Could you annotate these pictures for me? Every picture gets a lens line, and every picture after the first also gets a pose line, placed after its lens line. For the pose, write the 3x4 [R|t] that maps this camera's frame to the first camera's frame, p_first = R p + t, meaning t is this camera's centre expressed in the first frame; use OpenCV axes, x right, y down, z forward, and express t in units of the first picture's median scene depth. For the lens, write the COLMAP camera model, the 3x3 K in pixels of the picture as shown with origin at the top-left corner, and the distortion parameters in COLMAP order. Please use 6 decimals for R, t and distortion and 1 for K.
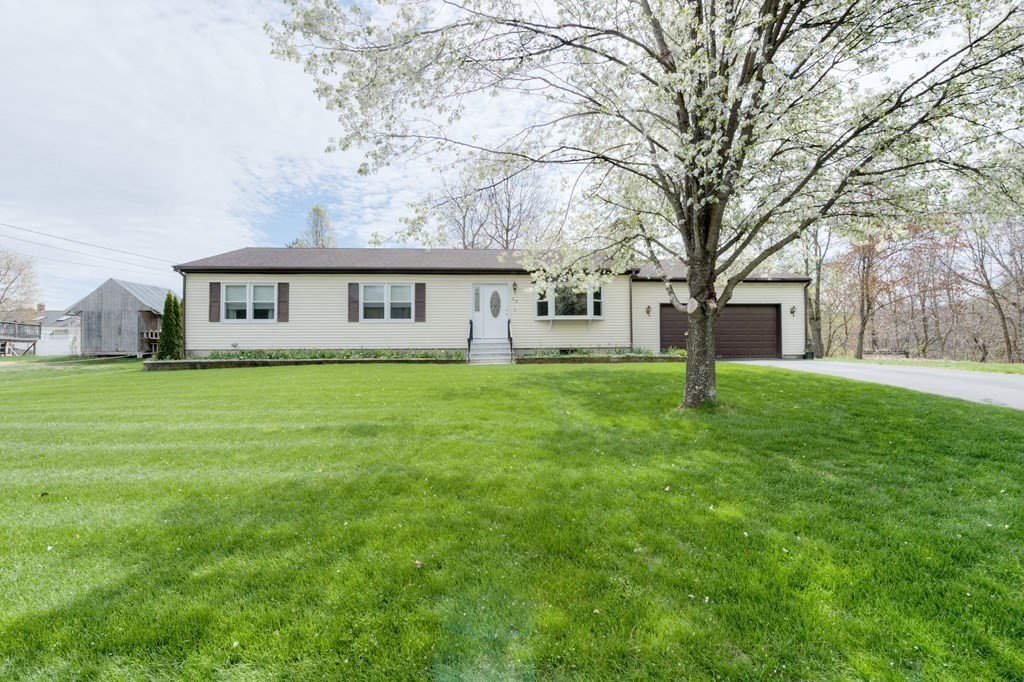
lens RADIAL K [[414.9, 0, 522.0], [0, 414.9, 347.3], [0, 0, 1]] dist [-0.015626, -0.001502]
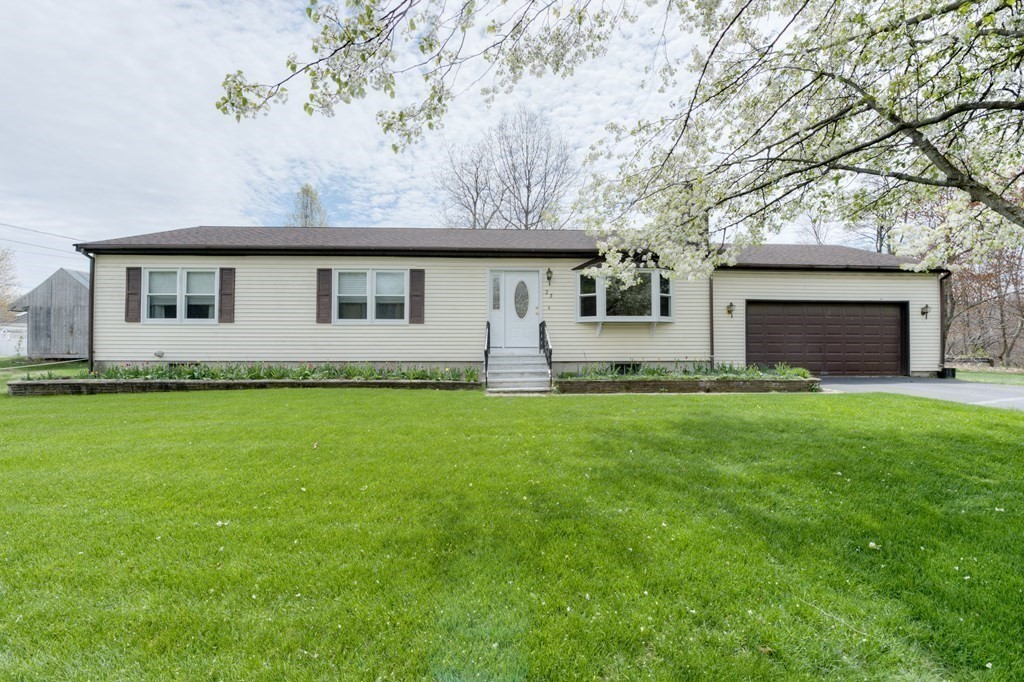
lens RADIAL K [[414.9, 0, 507.8], [0, 414.9, 338.1], [0, 0, 1]] dist [-0.015626, -0.001502]
pose [[0.998990, 0.008310, -0.044159, -0.056963], [-0.009129, 0.999789, -0.018378, -0.025074], [0.043997, 0.018762, 0.998855, 0.294432]]
